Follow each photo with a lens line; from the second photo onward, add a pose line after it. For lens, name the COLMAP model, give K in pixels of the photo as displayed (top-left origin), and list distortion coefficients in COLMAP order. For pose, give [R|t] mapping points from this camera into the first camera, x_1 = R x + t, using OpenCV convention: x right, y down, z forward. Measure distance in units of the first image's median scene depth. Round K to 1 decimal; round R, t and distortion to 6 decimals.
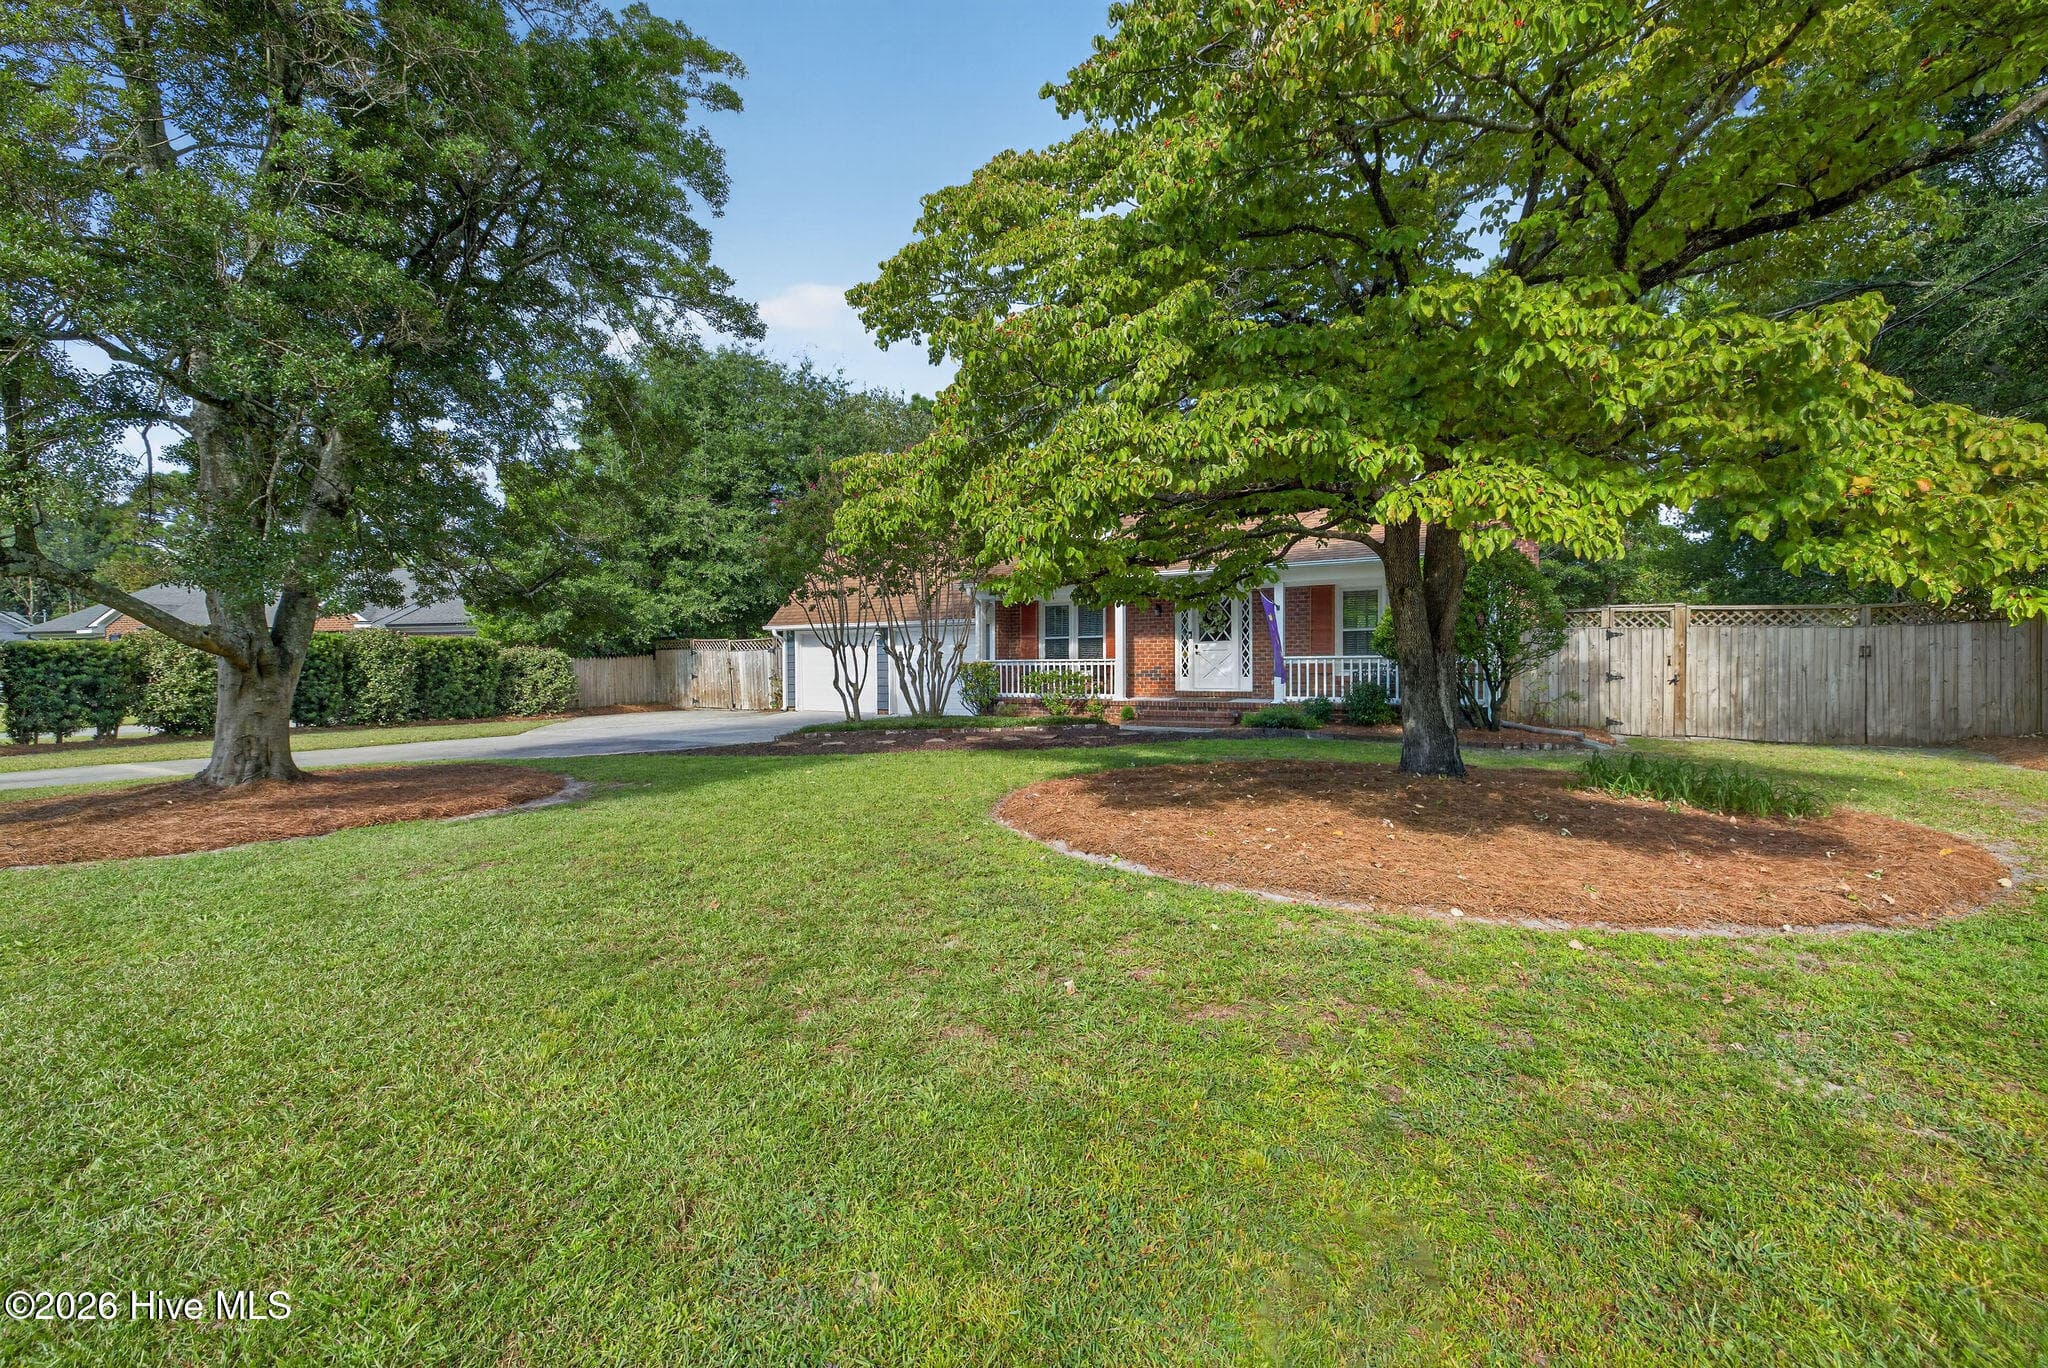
lens RADIAL K [[843.8, 0, 1016.4], [0, 843.8, 672.6], [0, 0, 1]] dist [0.012656, -0.000092]
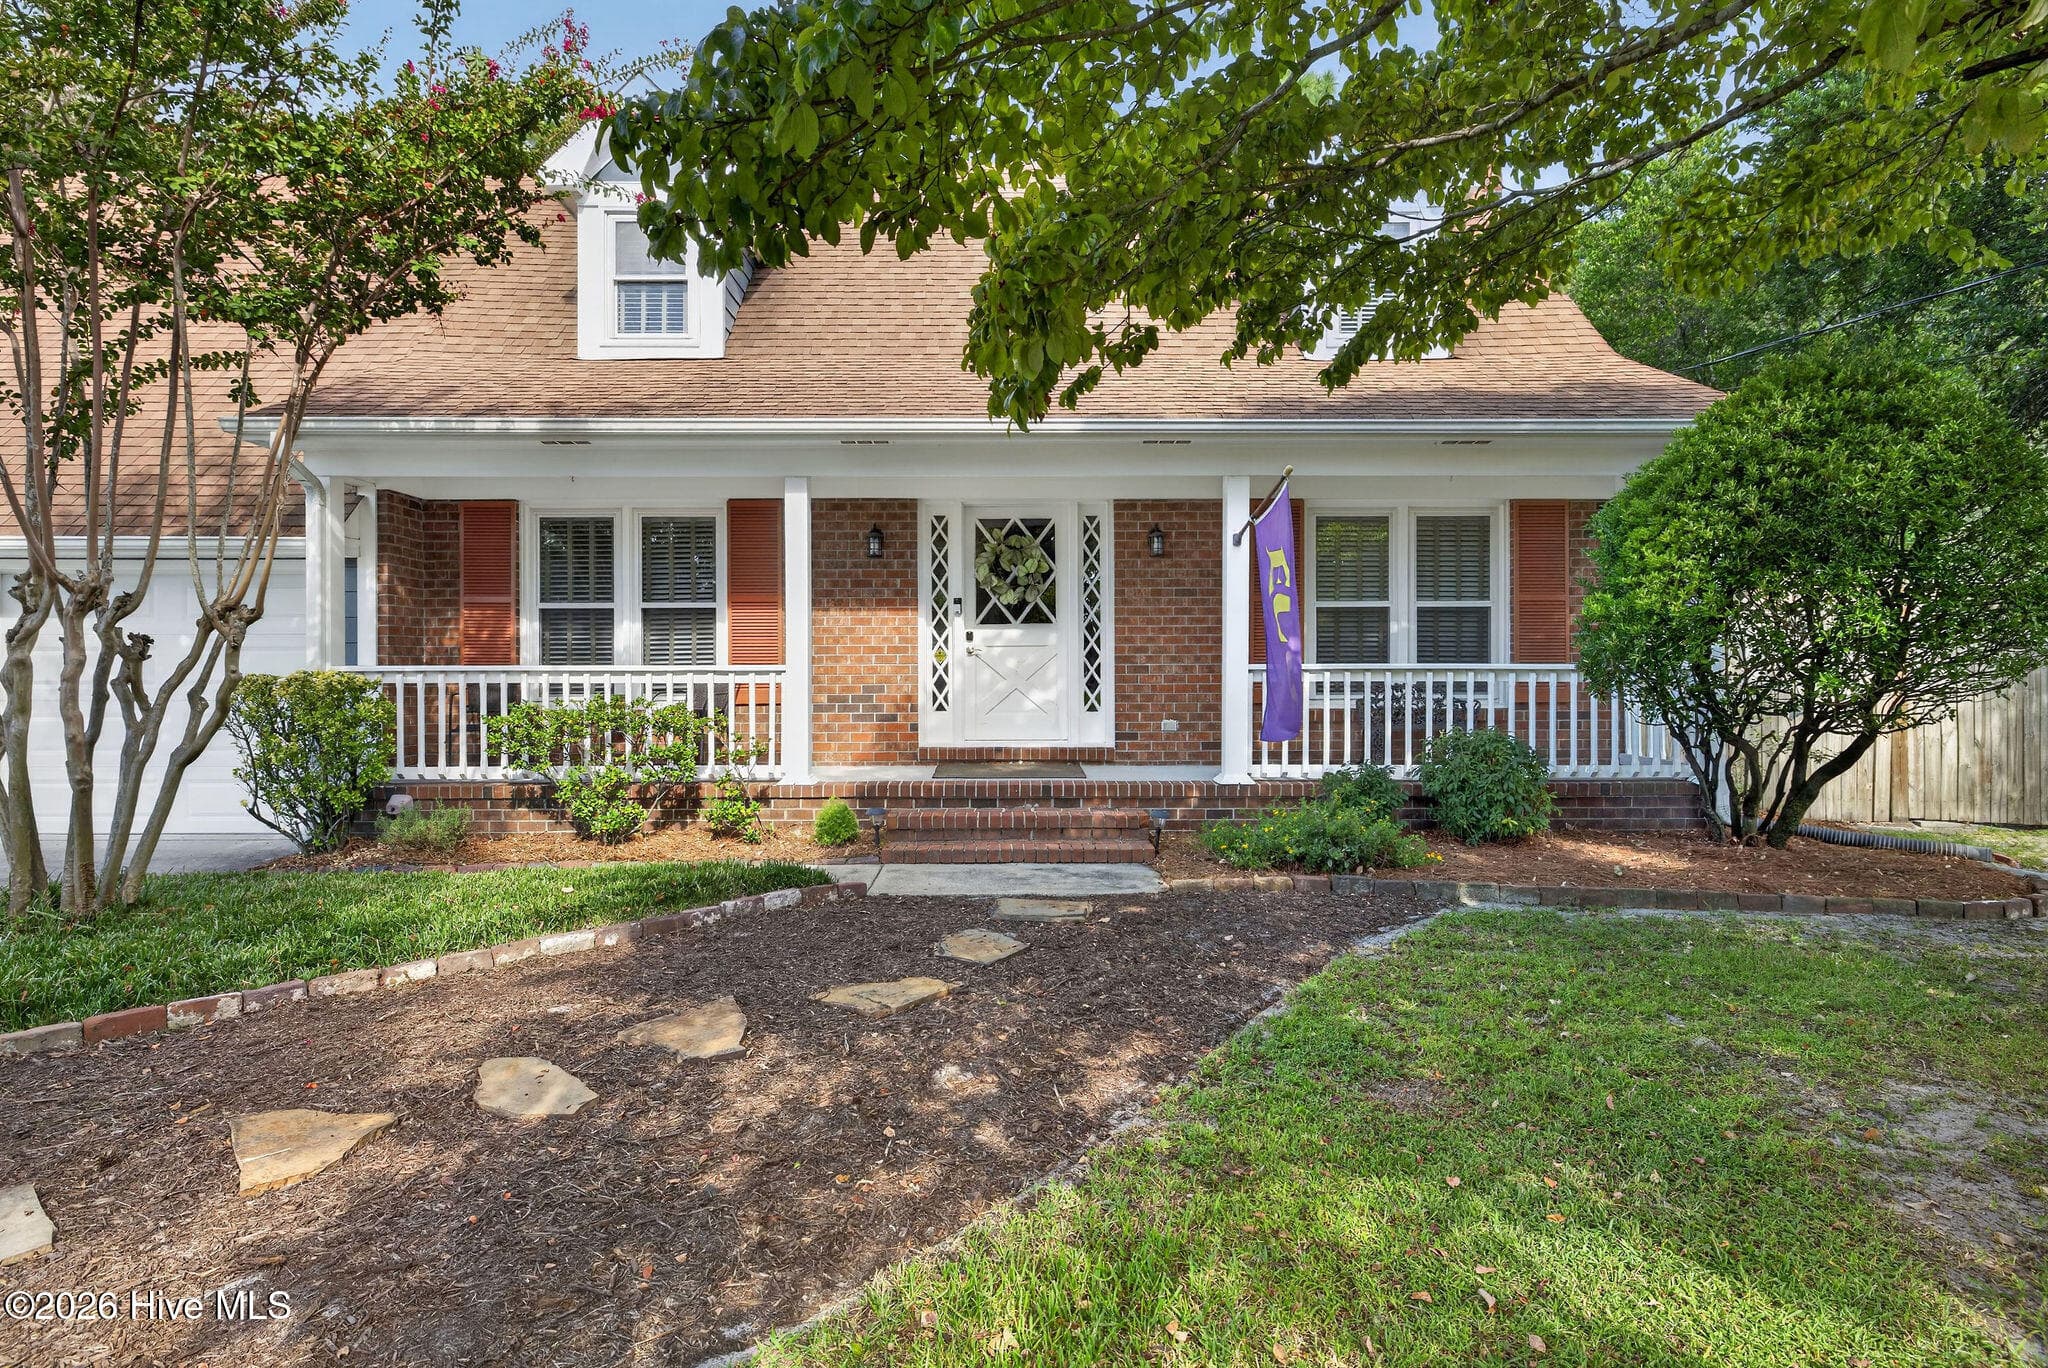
lens RADIAL K [[1037.1, 0, 1008.0], [0, 1037.1, 683.2], [0, 0, 1]] dist [0.001538, 0.000496]
pose [[0.856141, -0.001705, 0.516740, -0.027023], [-0.000475, 0.999992, 0.004087, -0.011025], [-0.516742, -0.003745, 0.856133, 0.590498]]
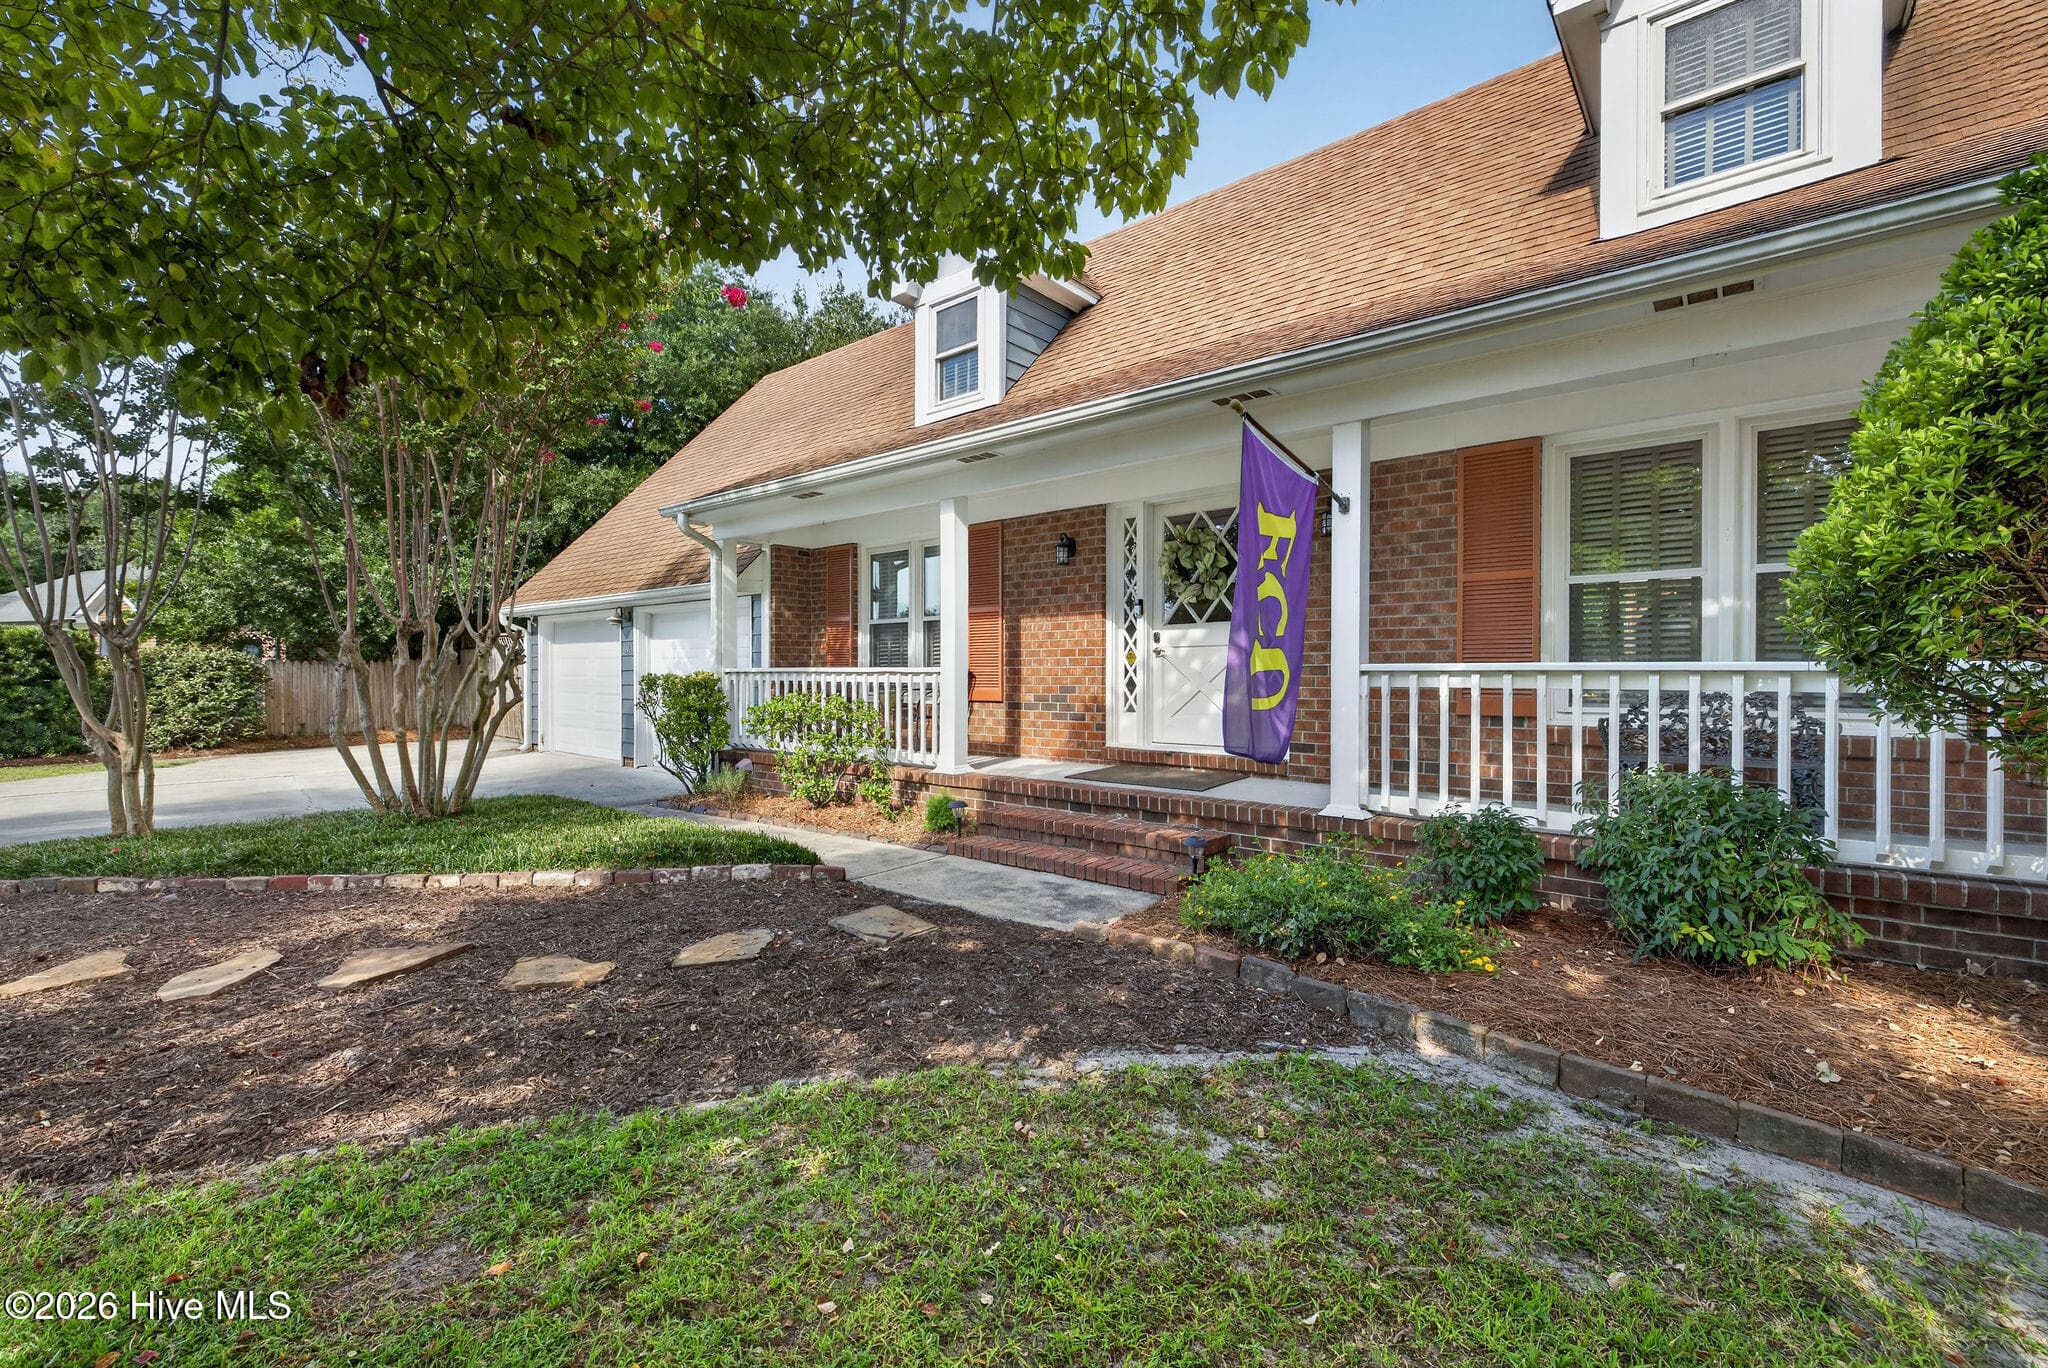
lens RADIAL K [[856.5, 0, 1022.1], [0, 856.5, 674.9], [0, 0, 1]] dist [0.004151, -0.000633]
pose [[0.986722, 0.006742, -0.162276, 0.224747], [-0.007241, 0.999971, -0.002483, -0.012299], [0.162254, 0.003625, 0.986742, 0.618154]]
